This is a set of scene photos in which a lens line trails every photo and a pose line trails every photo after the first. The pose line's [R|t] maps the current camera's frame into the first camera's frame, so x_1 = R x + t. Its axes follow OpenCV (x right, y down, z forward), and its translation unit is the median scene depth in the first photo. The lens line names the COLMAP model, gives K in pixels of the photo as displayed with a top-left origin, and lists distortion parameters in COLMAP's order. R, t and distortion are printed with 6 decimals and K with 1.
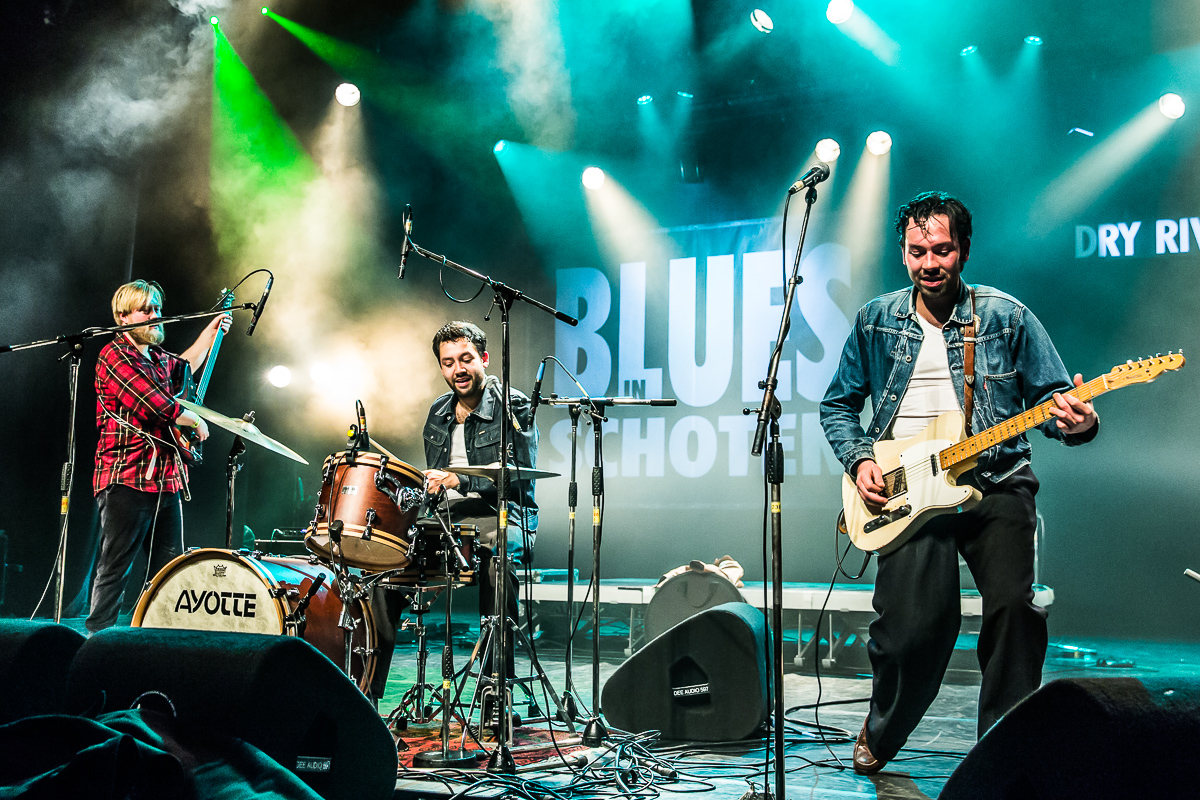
lens RADIAL K [[1216.1, 0, 567.3], [0, 1216.1, 404.3], [0, 0, 1]] dist [-0.013282, 0.012696]
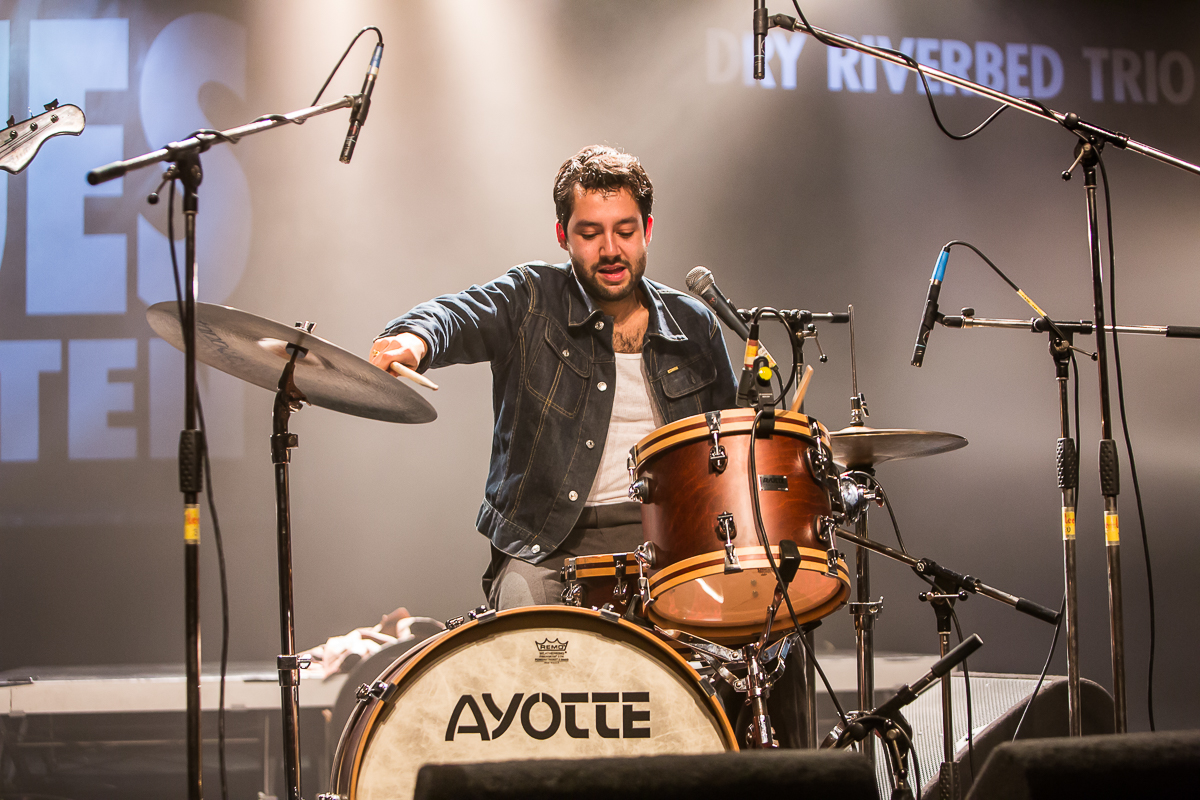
lens RADIAL K [[2440.8, 0, 600.5], [0, 2440.8, 448.5], [0, 0, 1]] dist [-0.299848, -0.142364]
pose [[0.824513, -0.002549, 0.565837, -0.709967], [-0.027191, 0.998656, 0.044120, 0.010387], [-0.565189, -0.051763, 0.823336, 0.160577]]
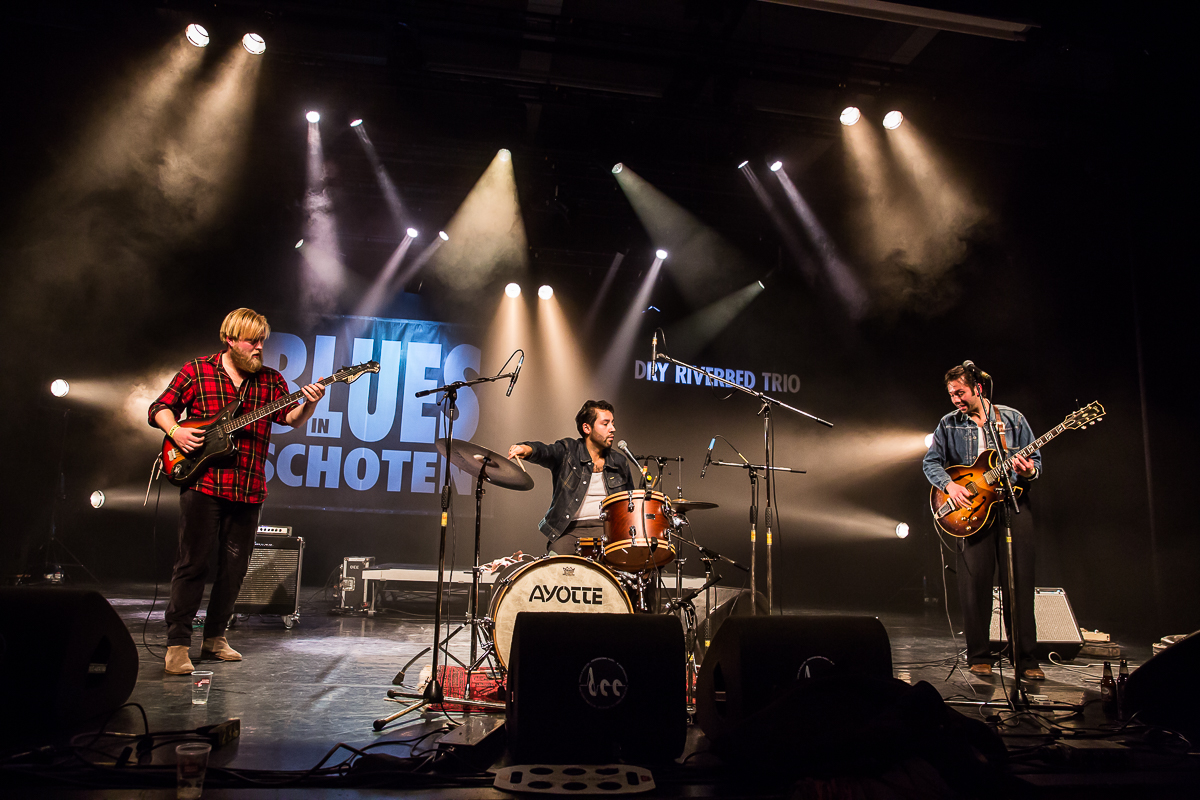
lens RADIAL K [[808.4, 0, 594.8], [0, 808.4, 416.8], [0, 0, 1]] dist [-0.077879, 0.001146]
pose [[0.821522, 0.102310, 0.560923, -0.685224], [-0.085414, 0.994751, -0.056342, 0.009605], [-0.563743, -0.001625, 0.825949, 0.193487]]
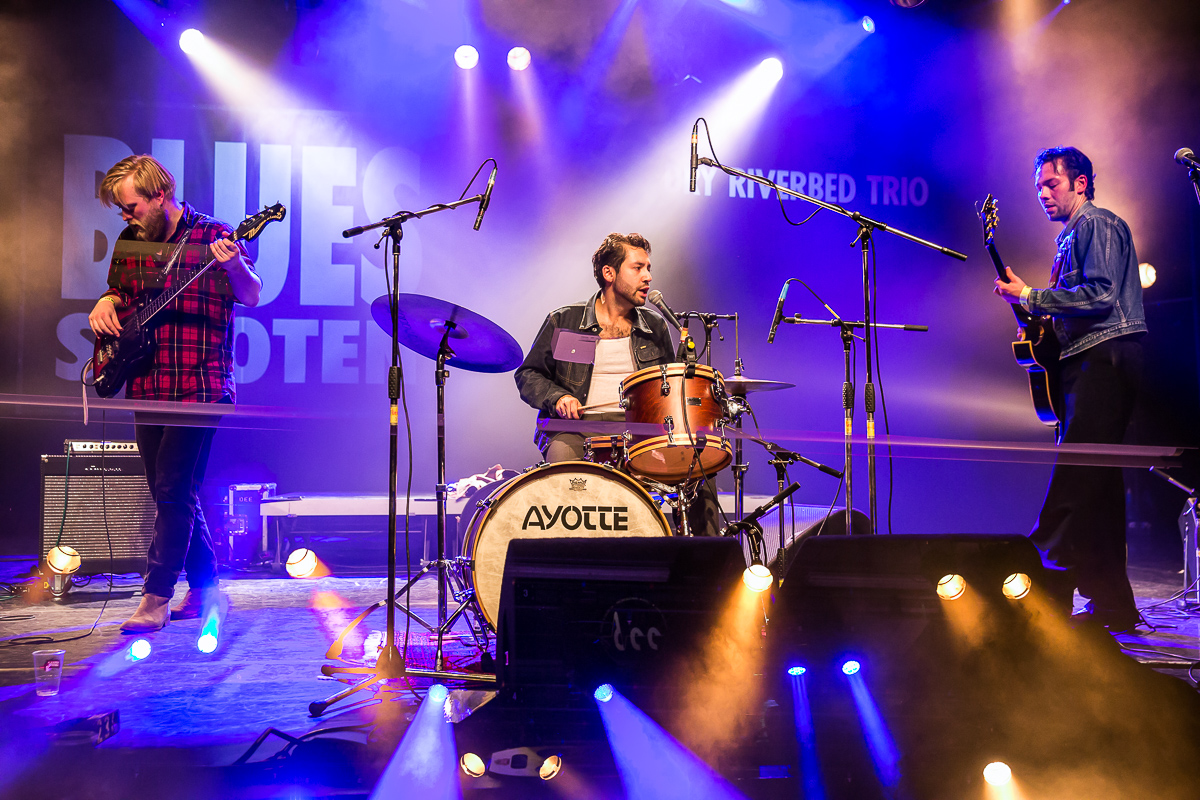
lens RADIAL K [[1284.8, 0, 600.0], [0, 1284.8, 400.0], [0, 0, 1]] dist [0.019324, 0.021041]
pose [[0.825577, 0.011221, 0.564177, -0.725059], [-0.051894, 0.997075, 0.056106, 0.011738], [-0.561898, -0.075597, 0.823745, 0.141708]]
